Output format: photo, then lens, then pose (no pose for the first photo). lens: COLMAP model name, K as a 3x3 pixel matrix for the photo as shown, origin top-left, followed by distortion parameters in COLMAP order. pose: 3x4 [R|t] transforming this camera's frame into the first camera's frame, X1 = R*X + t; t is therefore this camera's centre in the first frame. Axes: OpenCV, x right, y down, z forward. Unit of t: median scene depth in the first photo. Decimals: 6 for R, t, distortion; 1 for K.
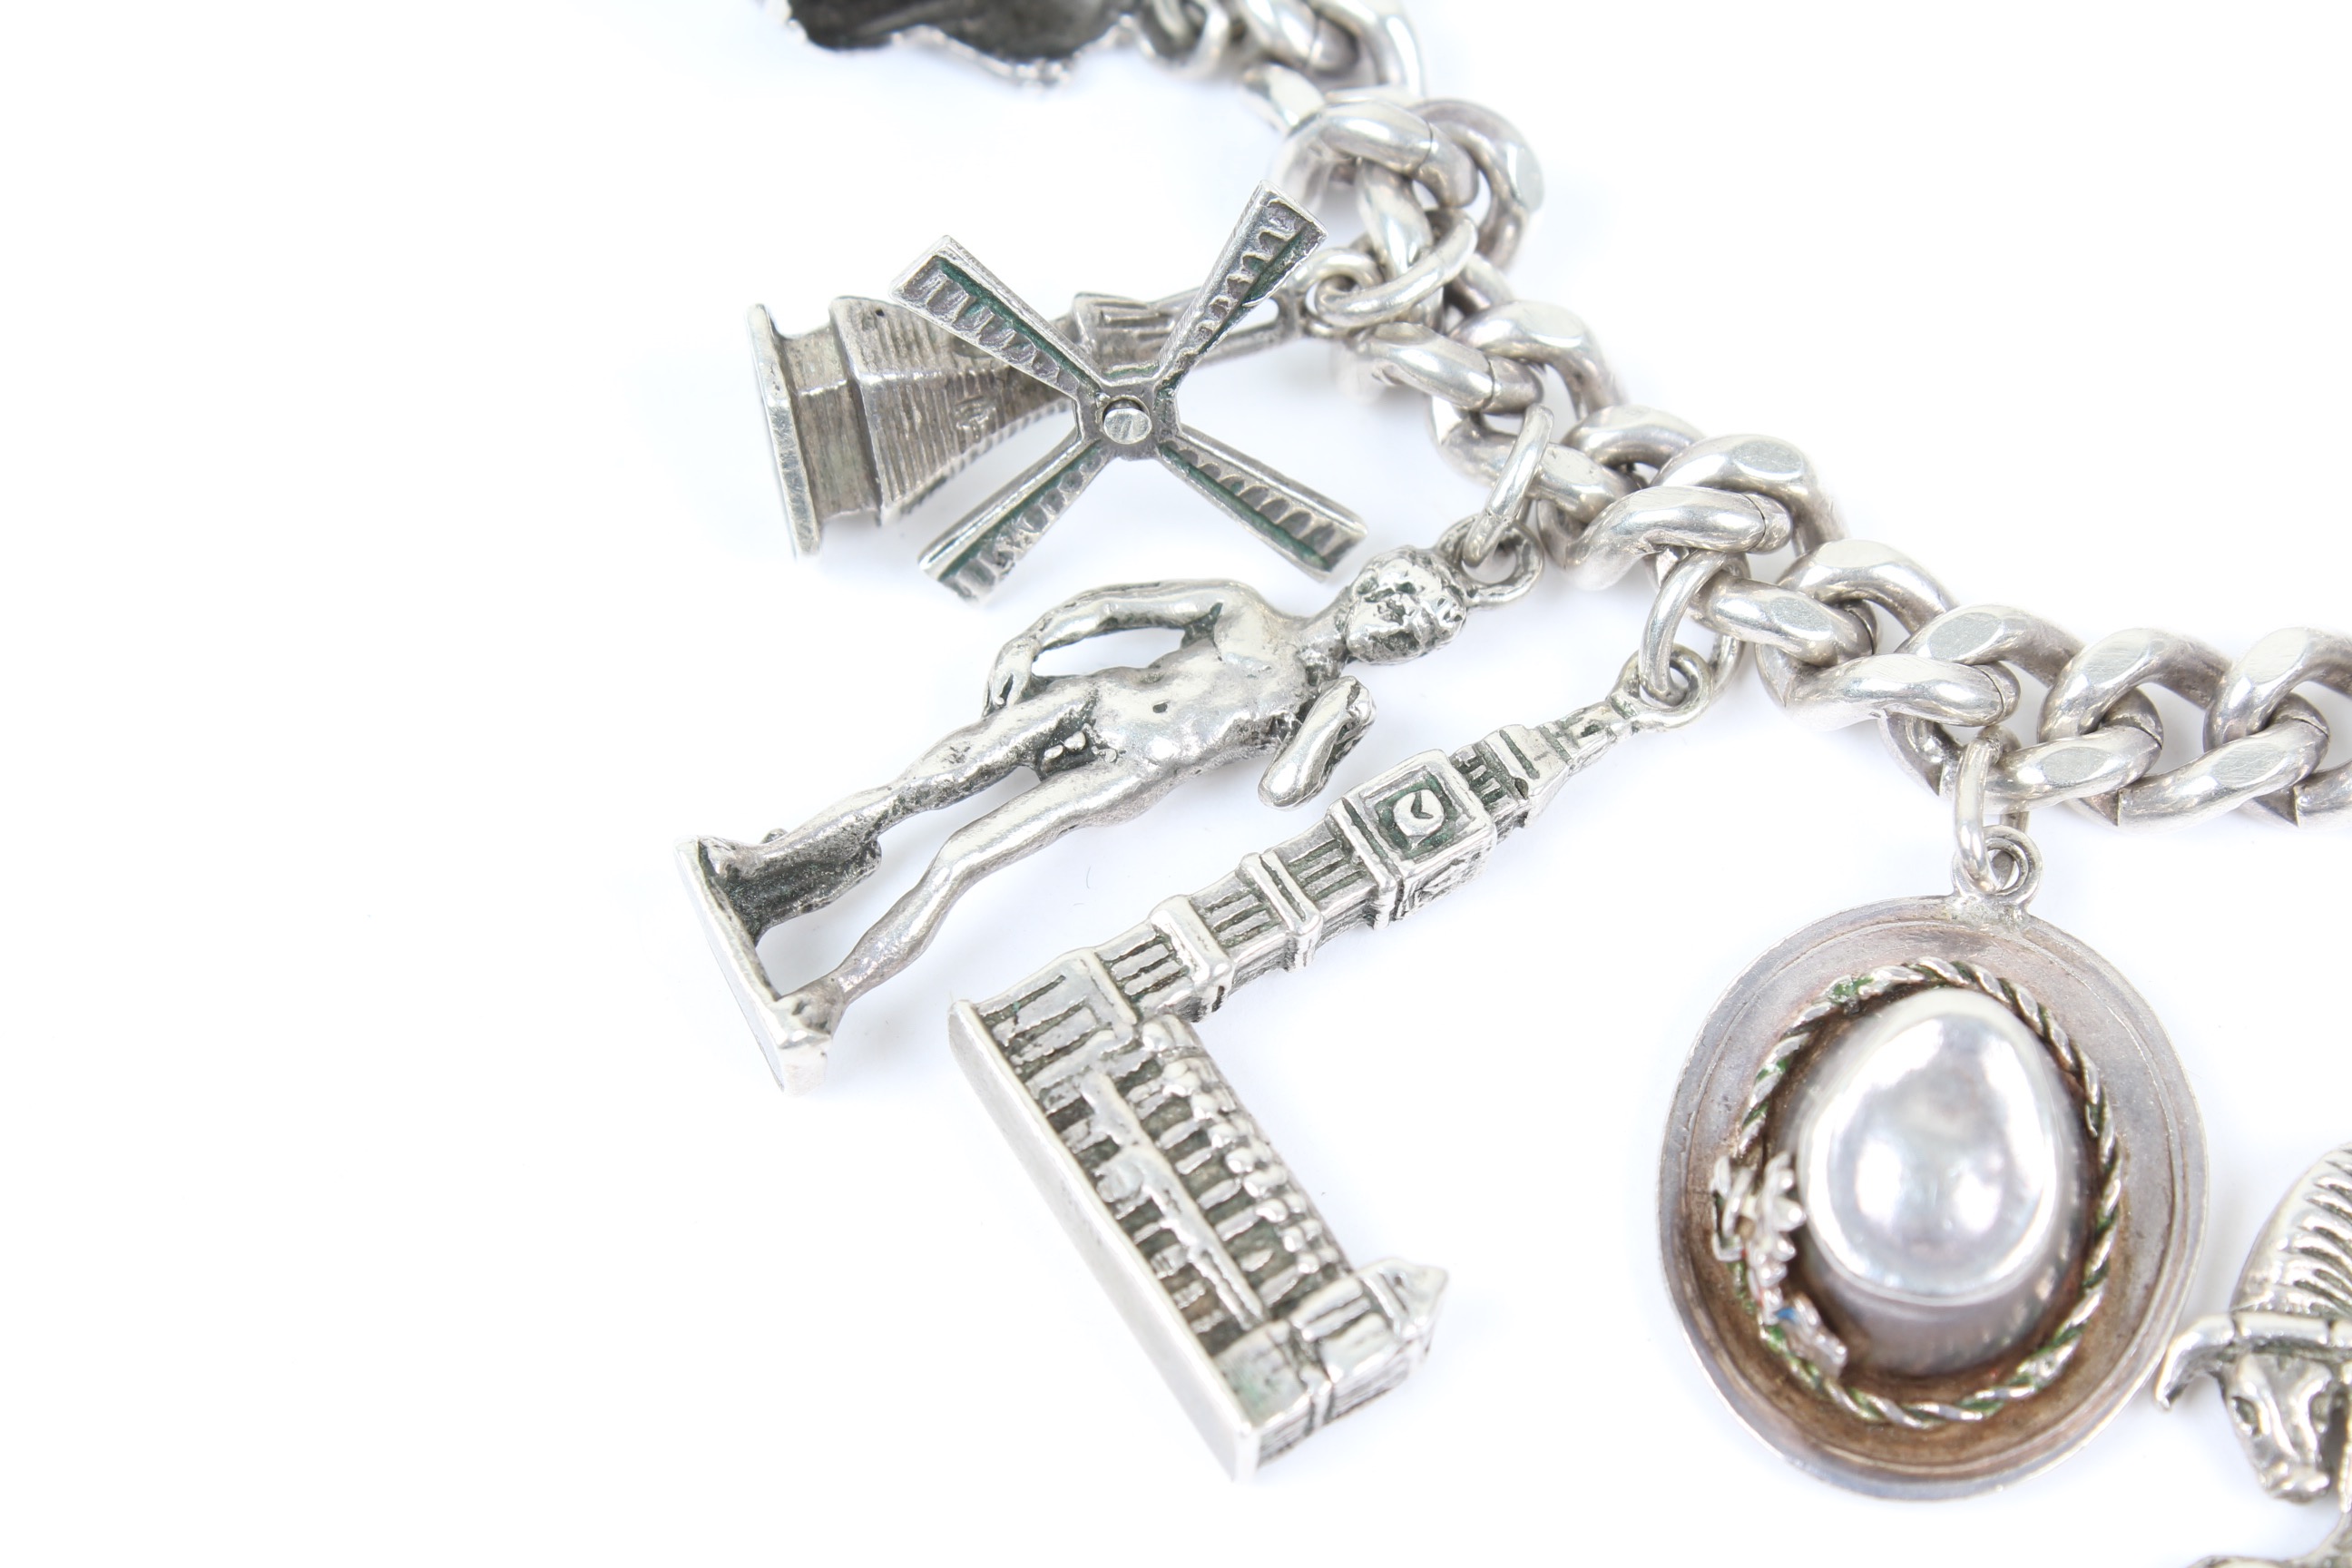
lens RADIAL K [[5205.3, 0, 1123.7], [0, 5205.3, 790.2], [0, 0, 1]] dist [0.026962, 0.170595]
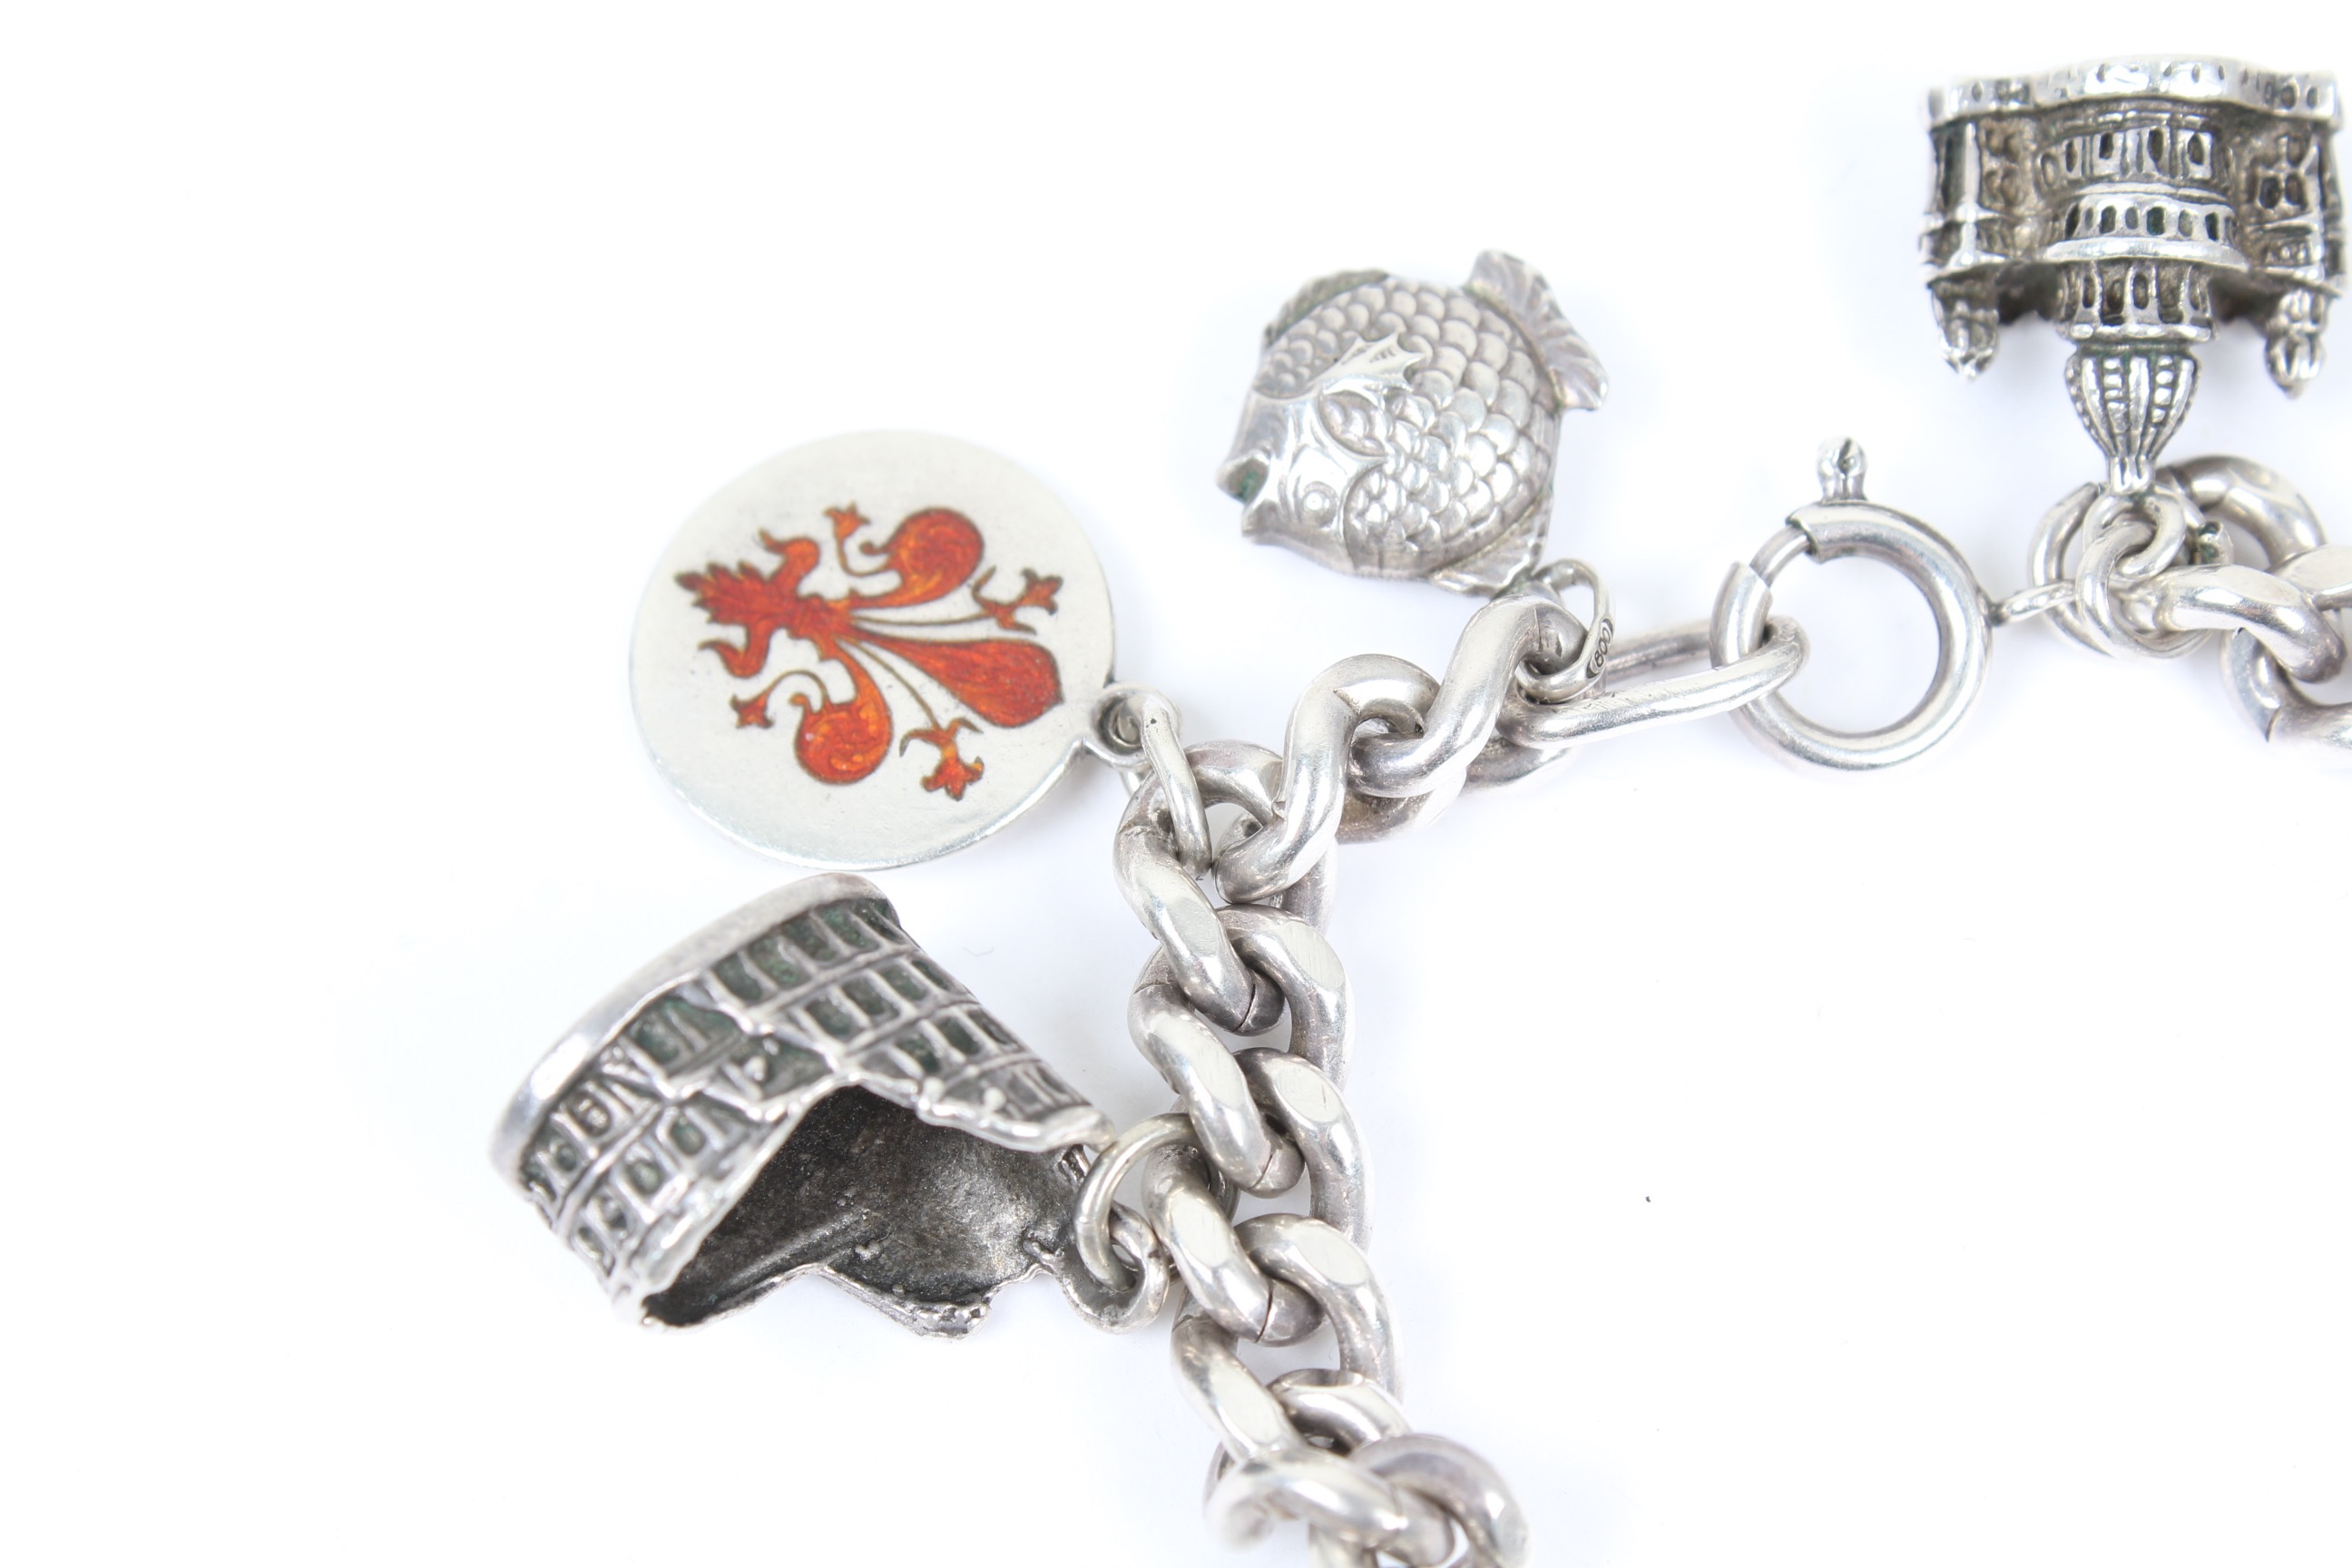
lens RADIAL K [[5205.3, 0, 1123.7], [0, 5205.3, 790.2], [0, 0, 1]] dist [0.026962, 0.170595]
pose [[0.999837, 0.015152, -0.009780, 0.022855], [-0.014195, 0.995711, 0.091426, -0.340788], [0.011124, -0.091272, 0.995764, 0.181120]]
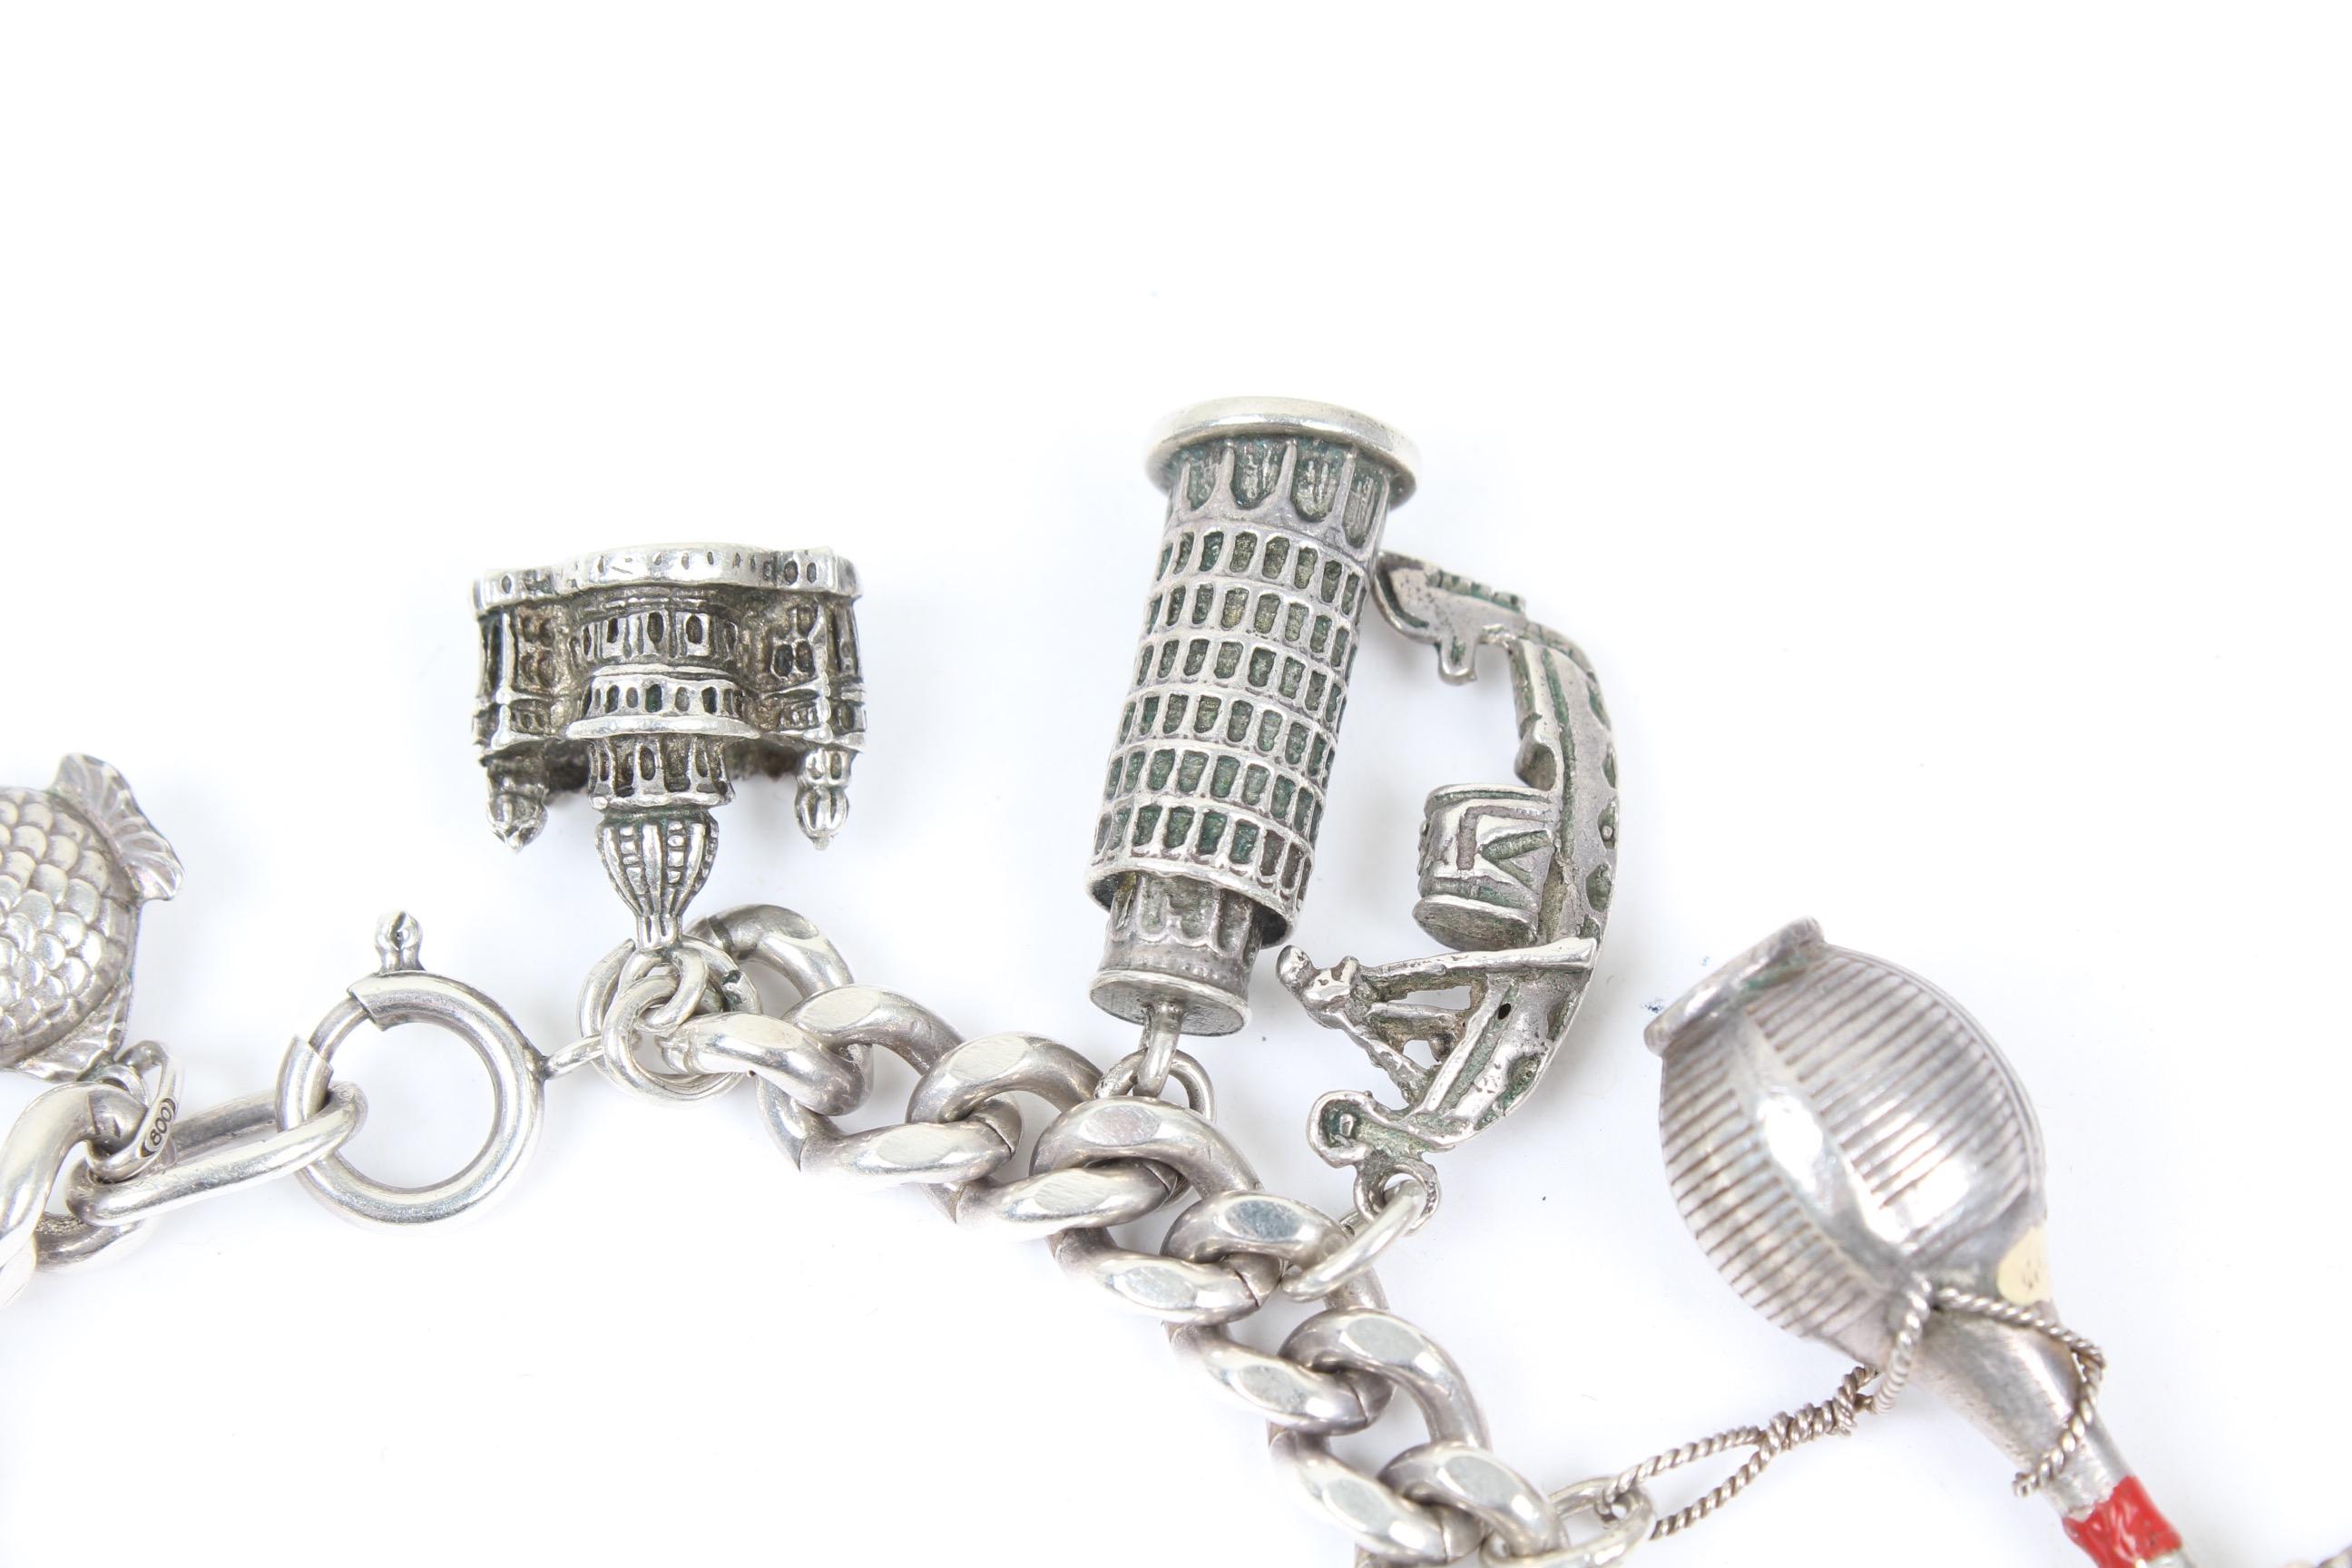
lens RADIAL K [[5205.3, 0, 1123.7], [0, 5205.3, 790.2], [0, 0, 1]] dist [0.026962, 0.170595]
pose [[0.998246, -0.047278, 0.035637, 0.263374], [0.045738, 0.998033, 0.042865, -0.383057], [-0.037593, -0.041160, 0.998445, 0.108311]]
